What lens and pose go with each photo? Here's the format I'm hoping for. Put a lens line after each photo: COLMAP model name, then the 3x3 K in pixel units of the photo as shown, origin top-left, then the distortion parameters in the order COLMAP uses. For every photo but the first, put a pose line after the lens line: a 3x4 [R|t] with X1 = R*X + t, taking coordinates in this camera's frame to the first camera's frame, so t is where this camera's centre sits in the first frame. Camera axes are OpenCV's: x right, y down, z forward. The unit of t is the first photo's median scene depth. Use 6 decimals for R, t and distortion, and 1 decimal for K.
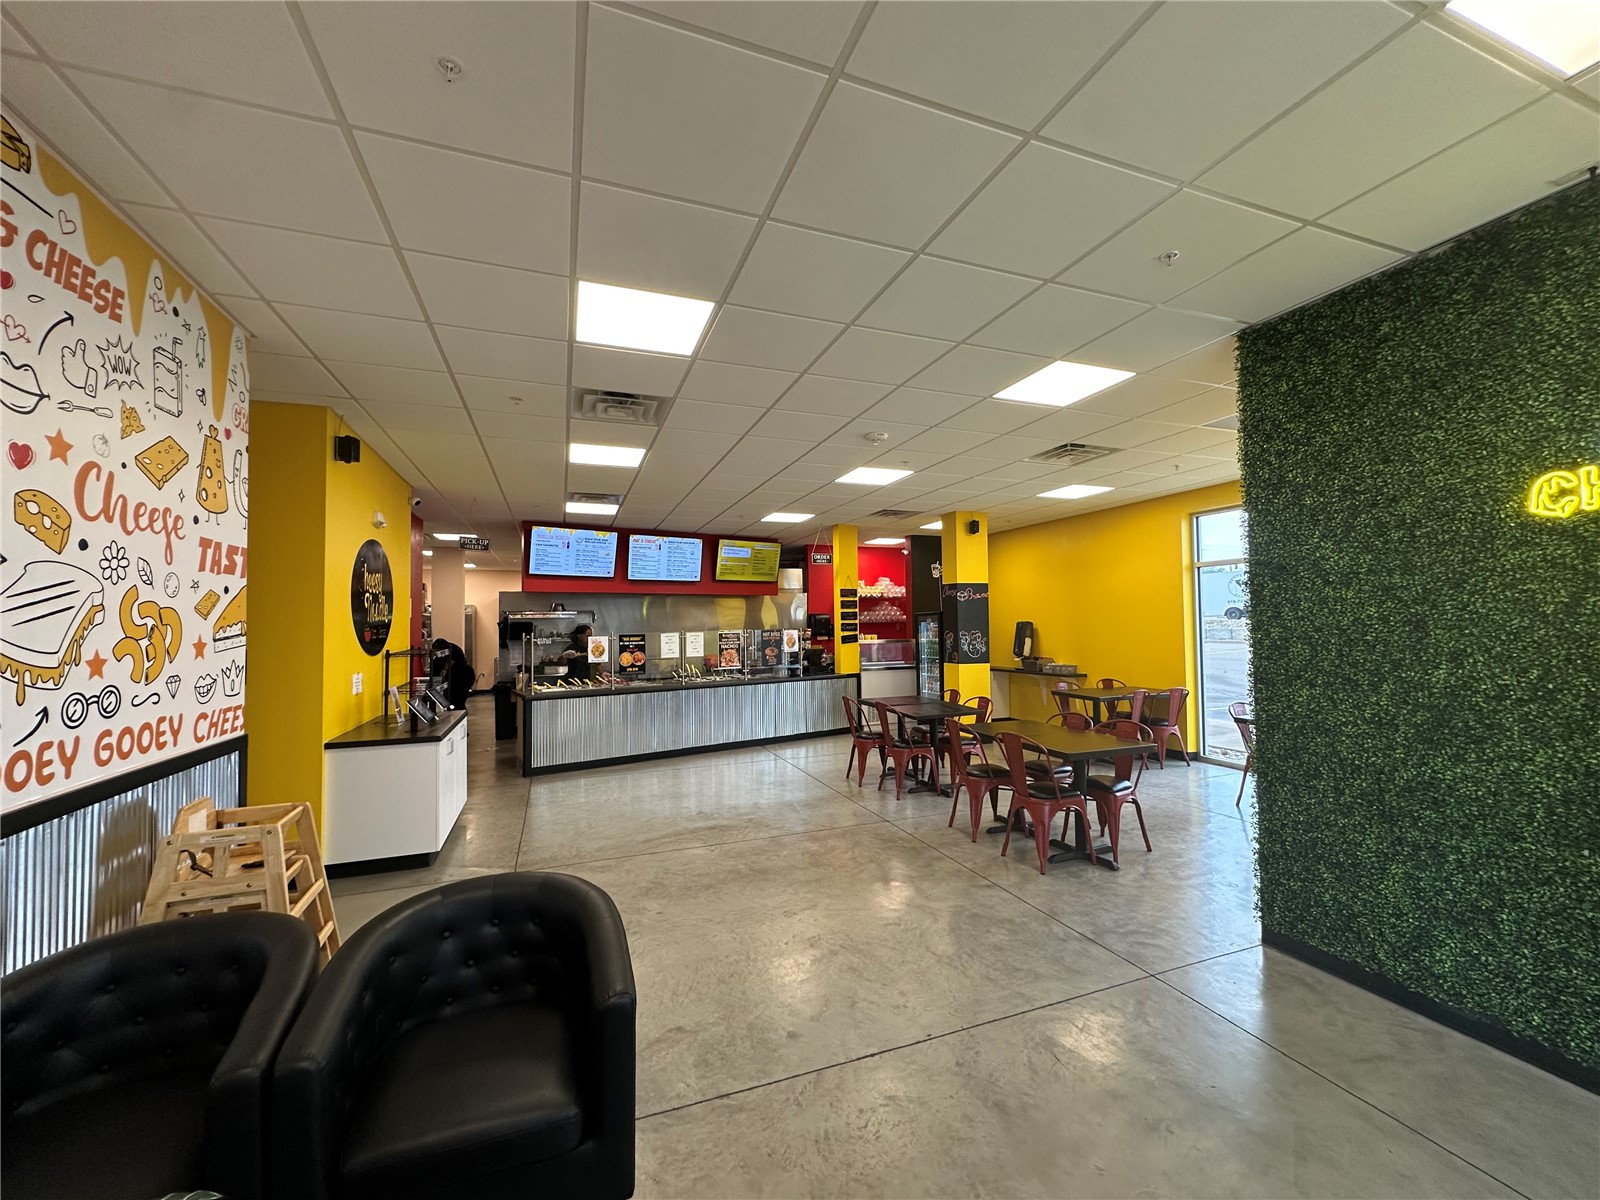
lens RADIAL K [[632.6, 0, 797.5], [0, 632.6, 608.1], [0, 0, 1]] dist [-0.000098, 0.000071]
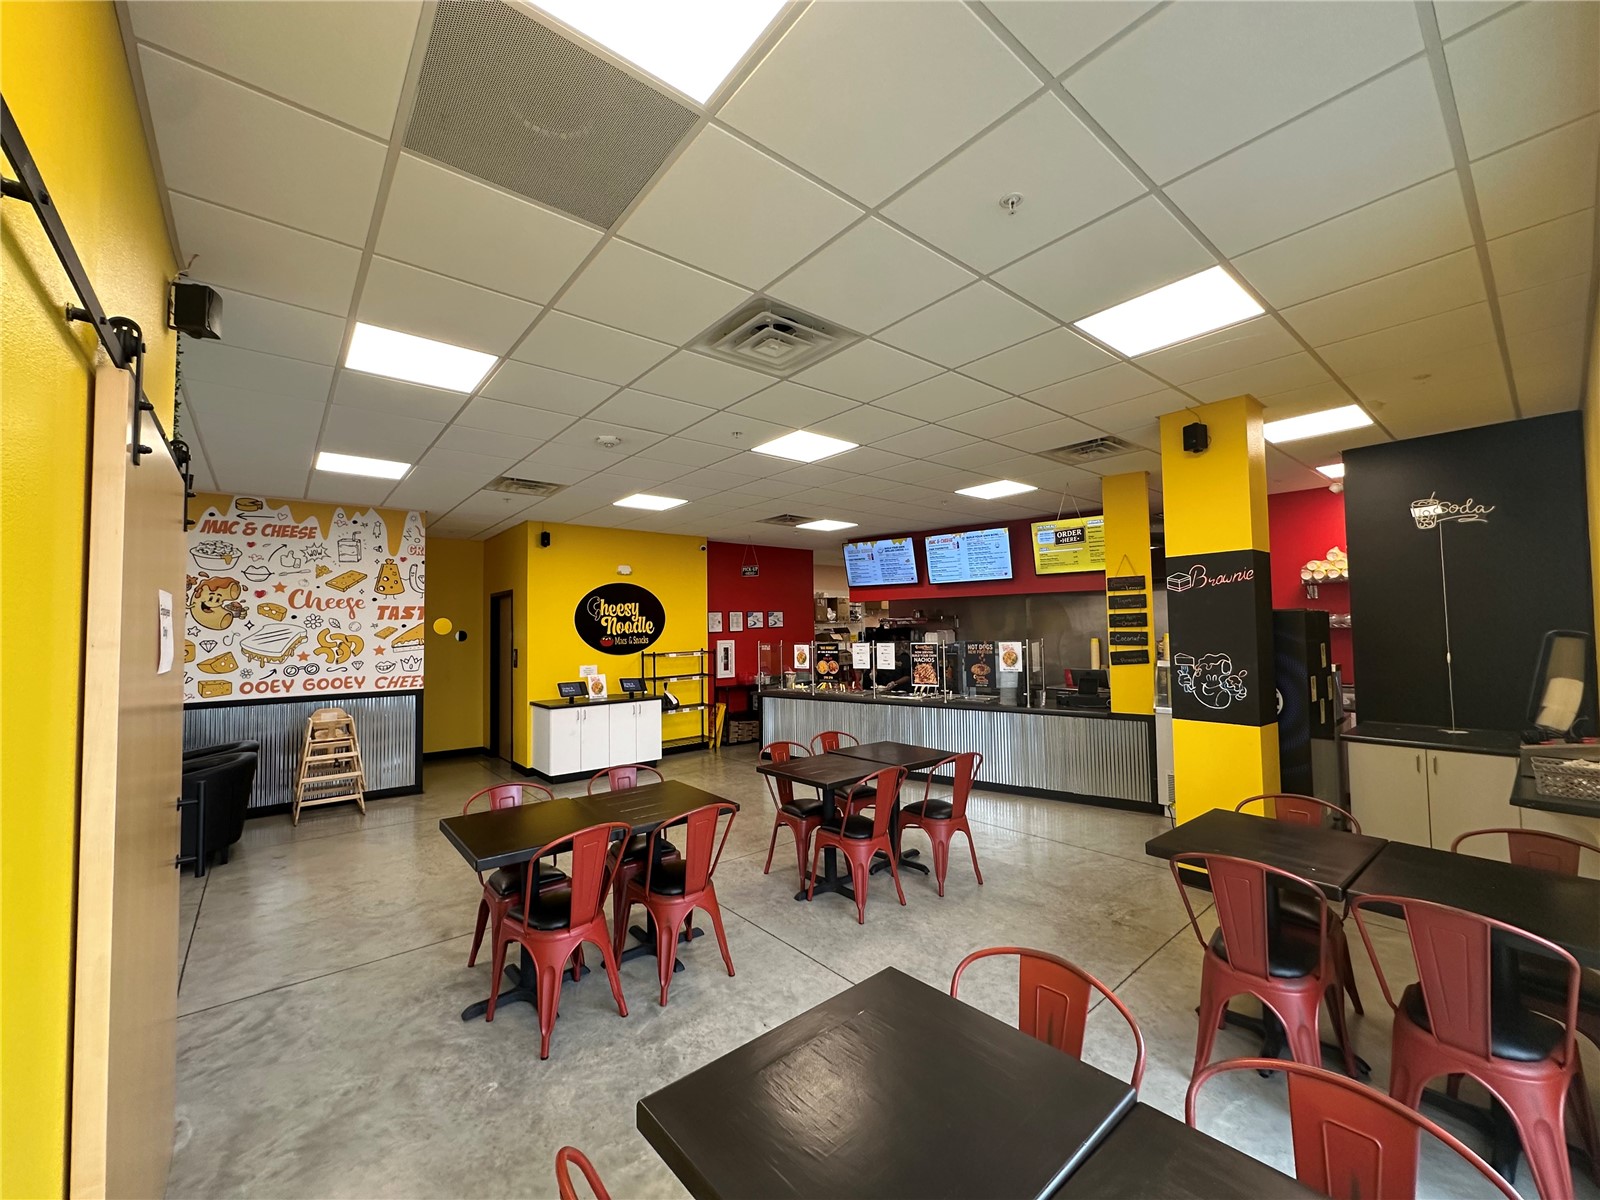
lens RADIAL K [[632.6, 0, 797.5], [0, 632.6, 608.1], [0, 0, 1]] dist [-0.000098, 0.000071]
pose [[0.337038, -0.026312, -0.941123, 1.979612], [0.036042, 0.999237, -0.015029, -0.007243], [0.940801, -0.028855, 0.337730, 1.733944]]
